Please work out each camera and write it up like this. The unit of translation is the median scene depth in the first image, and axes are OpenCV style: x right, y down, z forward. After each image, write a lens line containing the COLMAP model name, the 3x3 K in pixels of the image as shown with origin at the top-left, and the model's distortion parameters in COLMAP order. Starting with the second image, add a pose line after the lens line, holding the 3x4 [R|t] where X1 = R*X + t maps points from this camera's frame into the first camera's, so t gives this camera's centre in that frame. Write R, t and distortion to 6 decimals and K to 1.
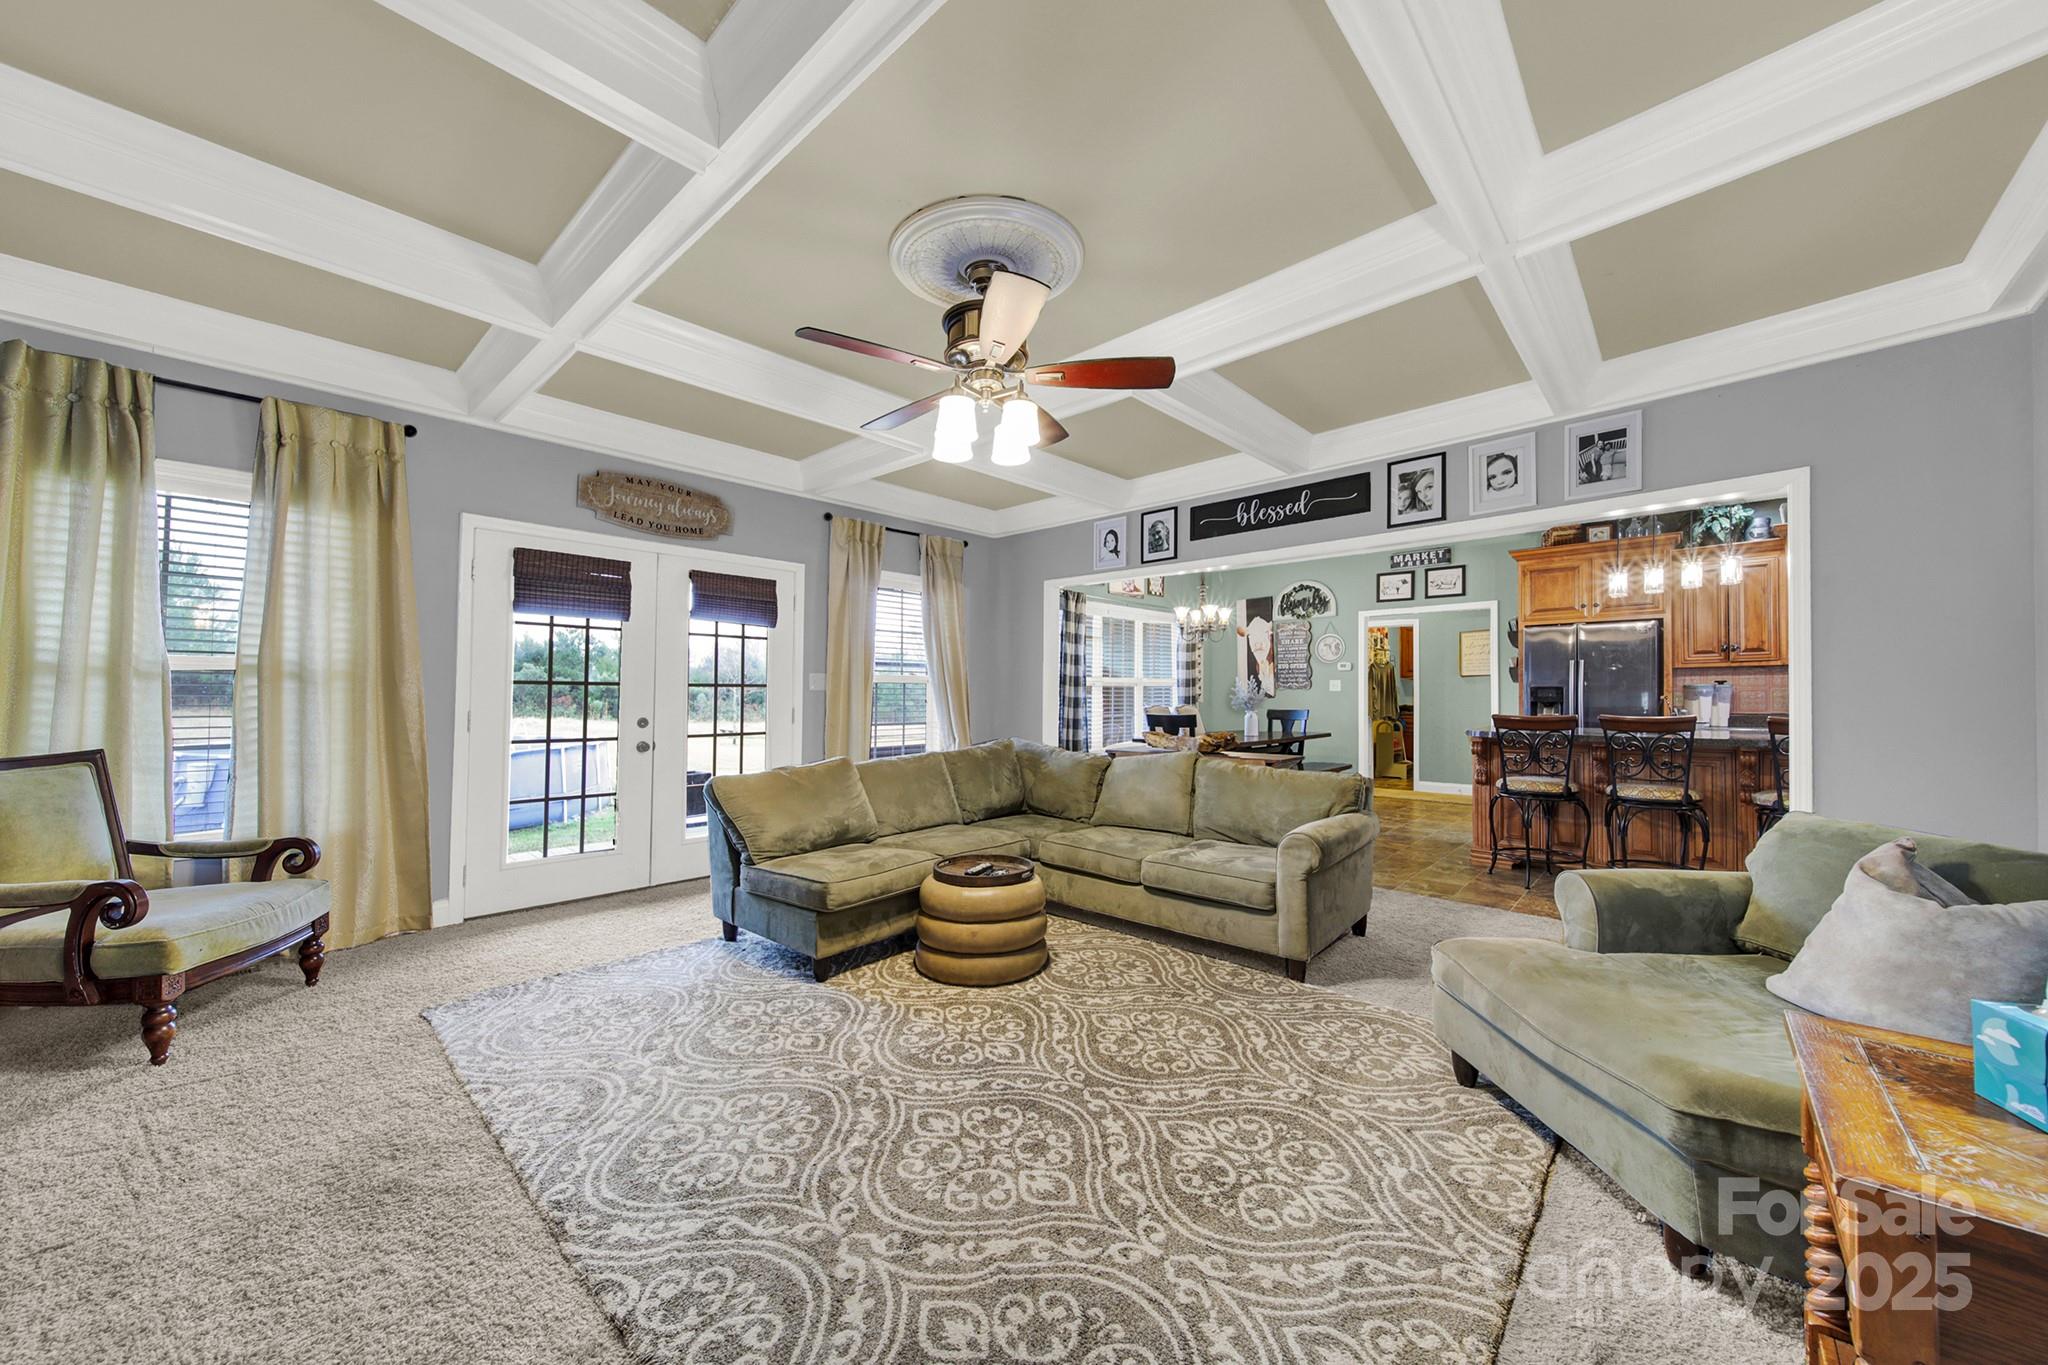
lens RADIAL K [[748.2, 0, 1018.7], [0, 748.2, 669.3], [0, 0, 1]] dist [-0.000418, -0.000047]
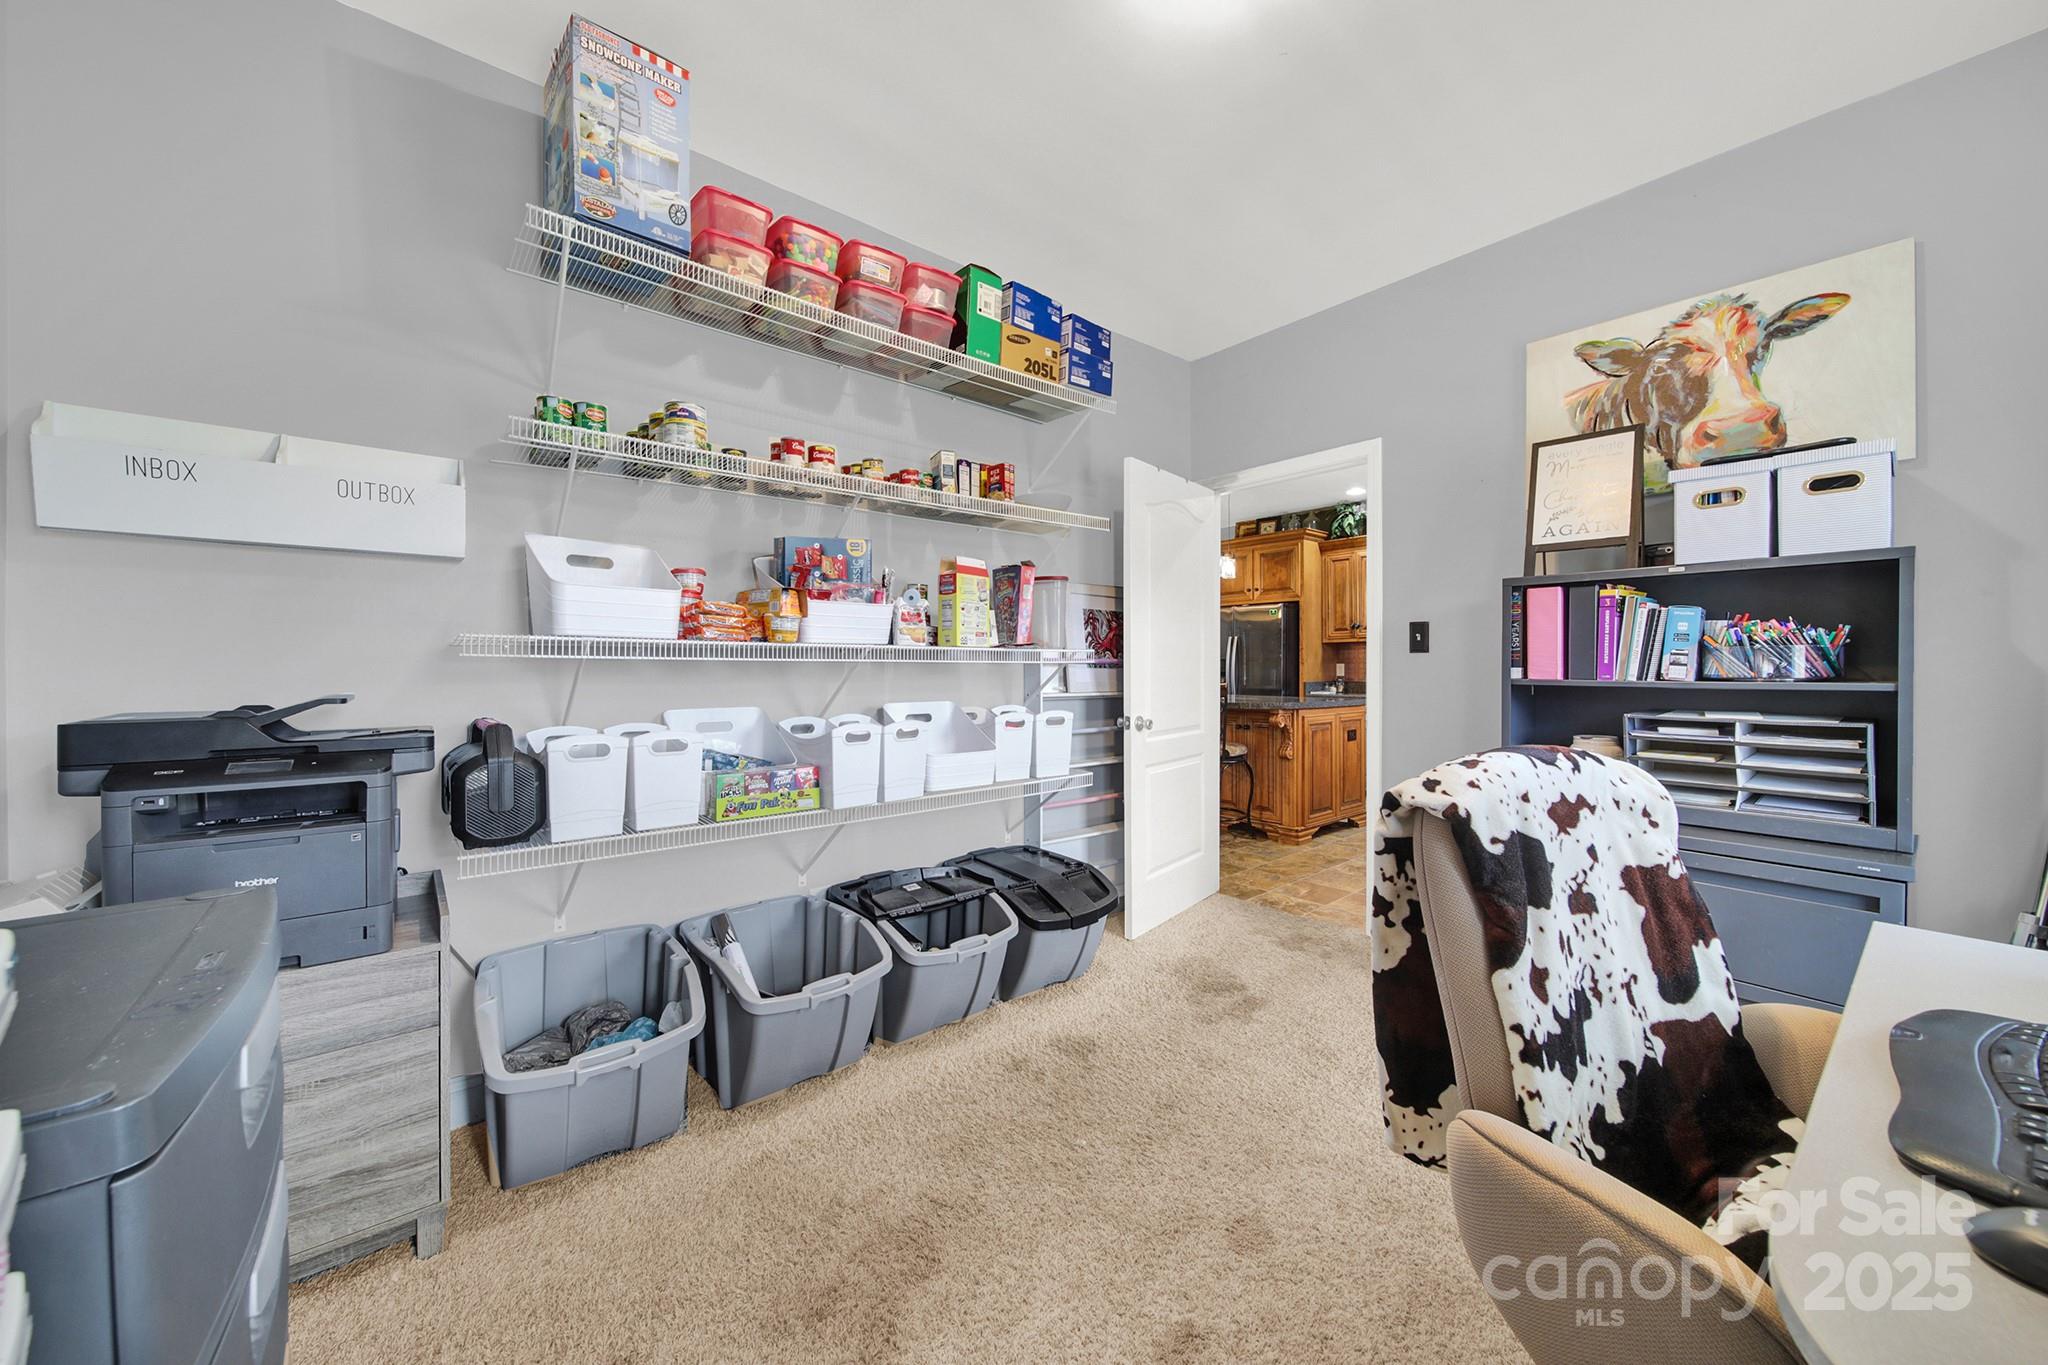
lens RADIAL K [[734.9, 0, 1025.3], [0, 734.9, 669.9], [0, 0, 1]] dist [0.000462, -0.001474]
pose [[0.993056, -0.003014, -0.117603, 0.860991], [0.007394, 0.999294, 0.036831, -0.007939], [0.117409, -0.037444, 0.992377, -0.327112]]
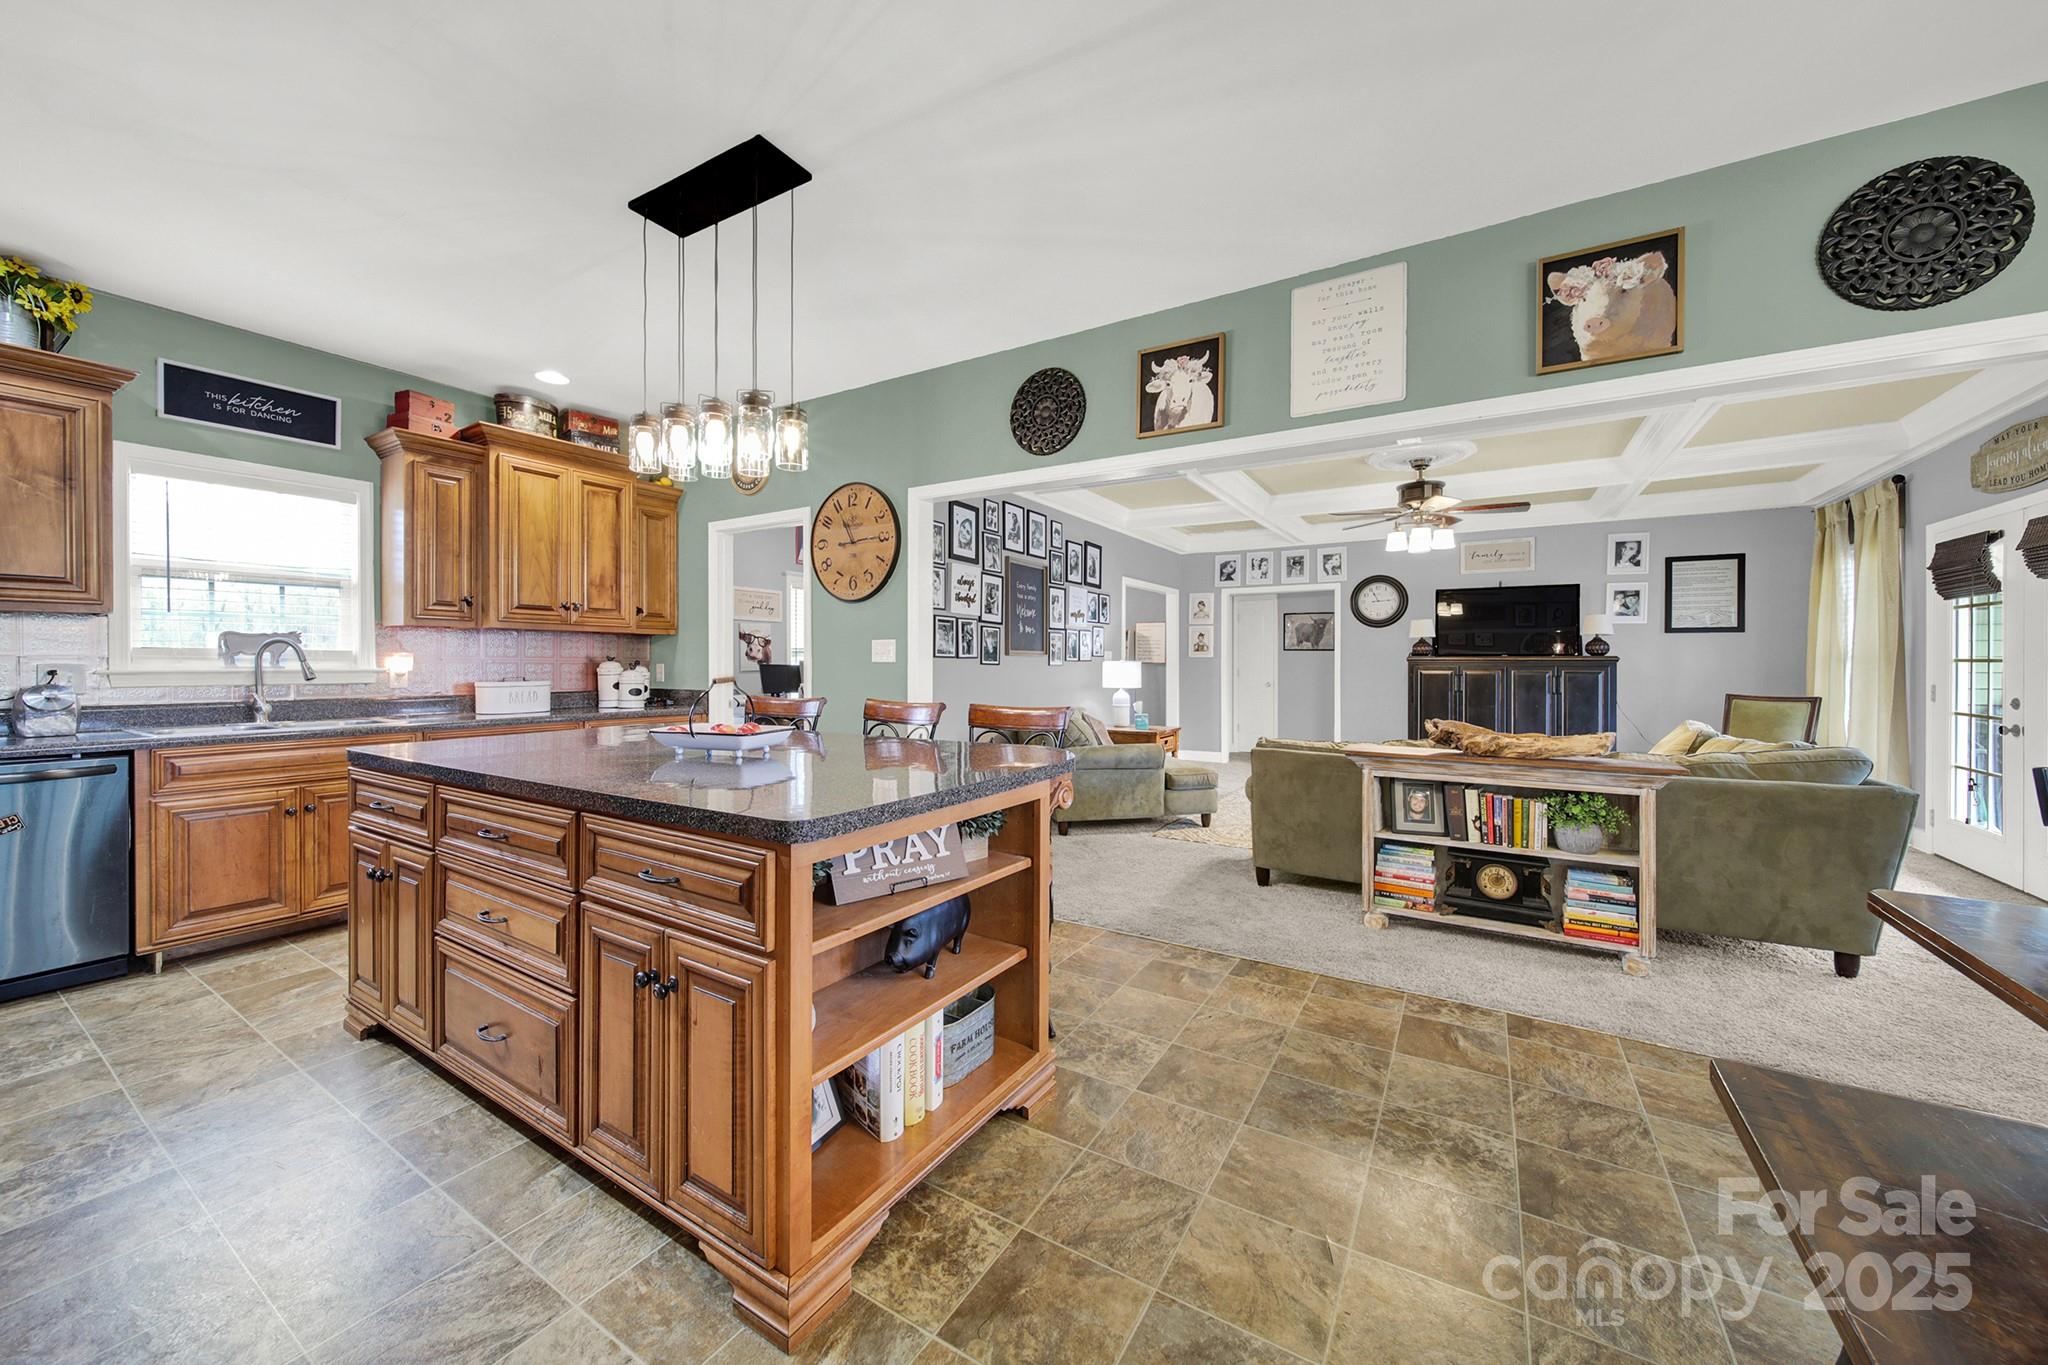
lens RADIAL K [[742.1, 0, 1025.4], [0, 742.1, 667.6], [0, 0, 1]] dist [0.000597, -0.002285]
pose [[-0.980612, -0.003513, -0.195926, 0.904776], [0.001802, 0.999635, -0.026946, 0.054261], [0.195949, -0.026776, -0.980248, 1.783980]]
